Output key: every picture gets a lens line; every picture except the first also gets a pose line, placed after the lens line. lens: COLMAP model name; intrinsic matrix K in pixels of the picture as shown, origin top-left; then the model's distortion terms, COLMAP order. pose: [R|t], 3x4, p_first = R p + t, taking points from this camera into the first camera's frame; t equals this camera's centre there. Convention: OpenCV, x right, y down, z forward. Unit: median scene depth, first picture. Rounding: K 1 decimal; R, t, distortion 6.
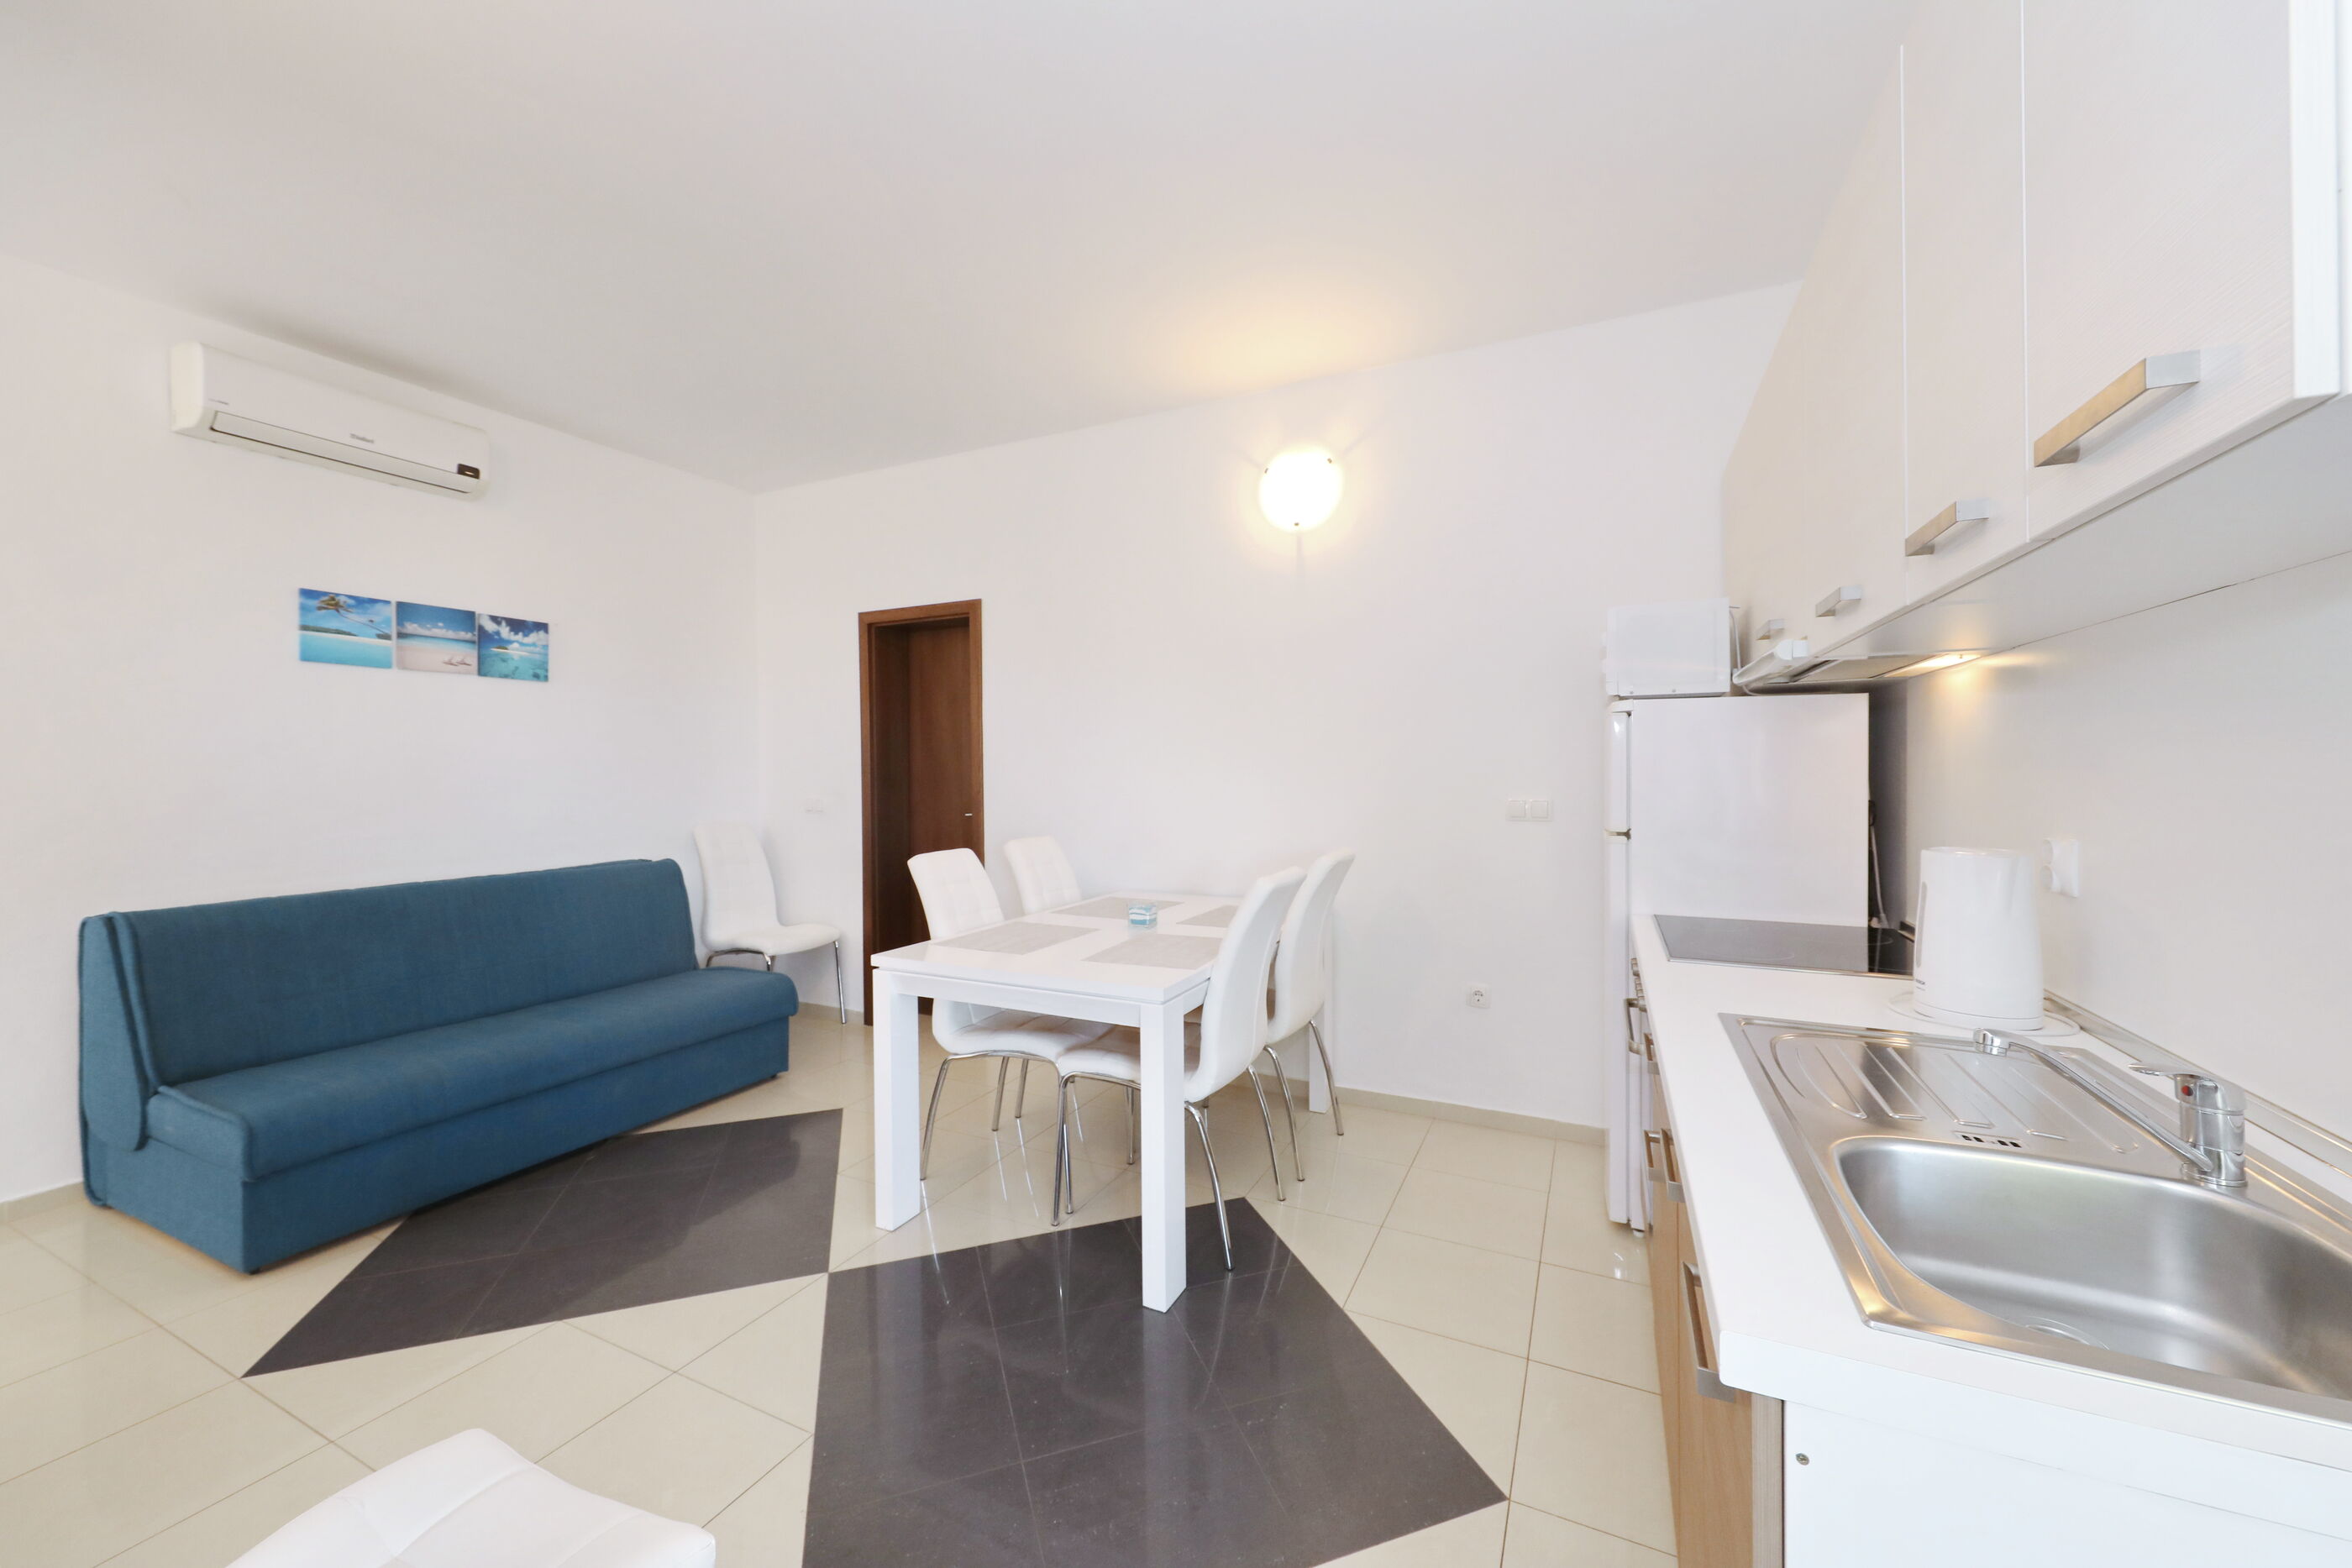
lens RADIAL K [[905.5, 0, 1171.4], [0, 905.5, 780.0], [0, 0, 1]] dist [-0.000725, -0.000023]
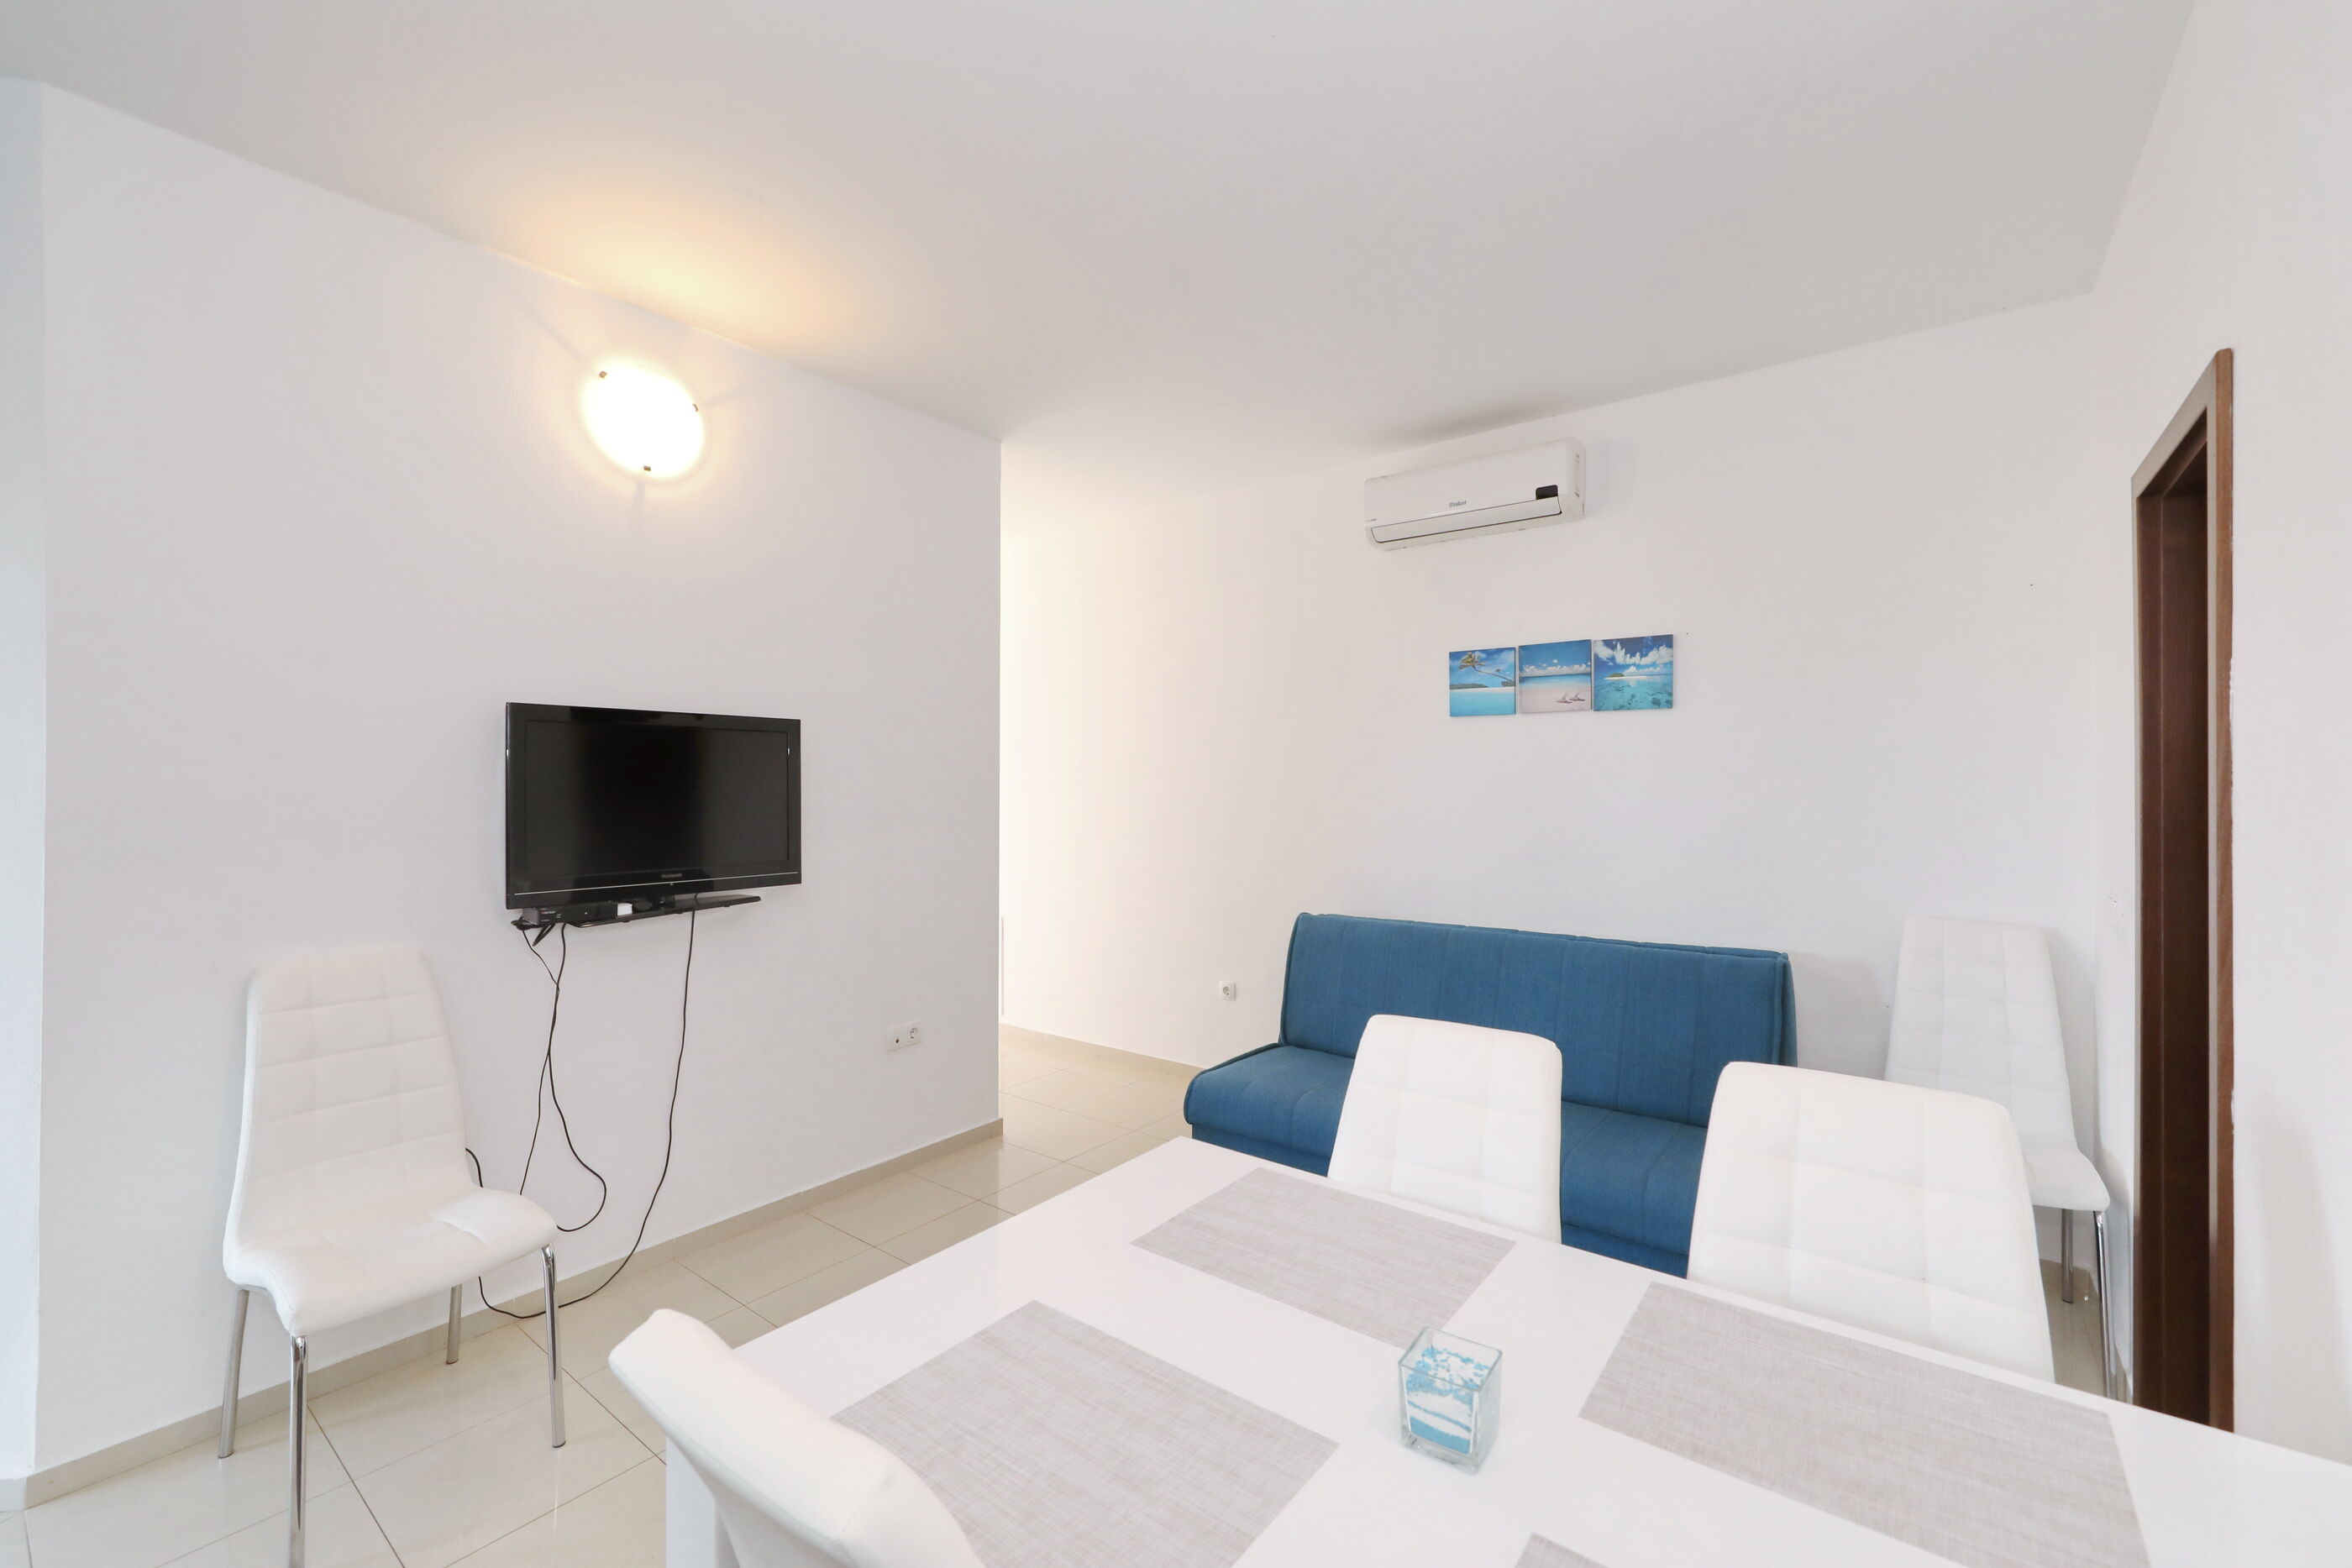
lens RADIAL K [[968.5, 0, 1183.9], [0, 968.5, 781.2], [0, 0, 1]] dist [-0.004134, -0.000111]
pose [[-0.203602, 0.008058, -0.979021, 0.250424], [-0.005890, 0.999938, 0.009455, -0.053371], [0.979036, 0.007692, -0.203542, 0.809642]]
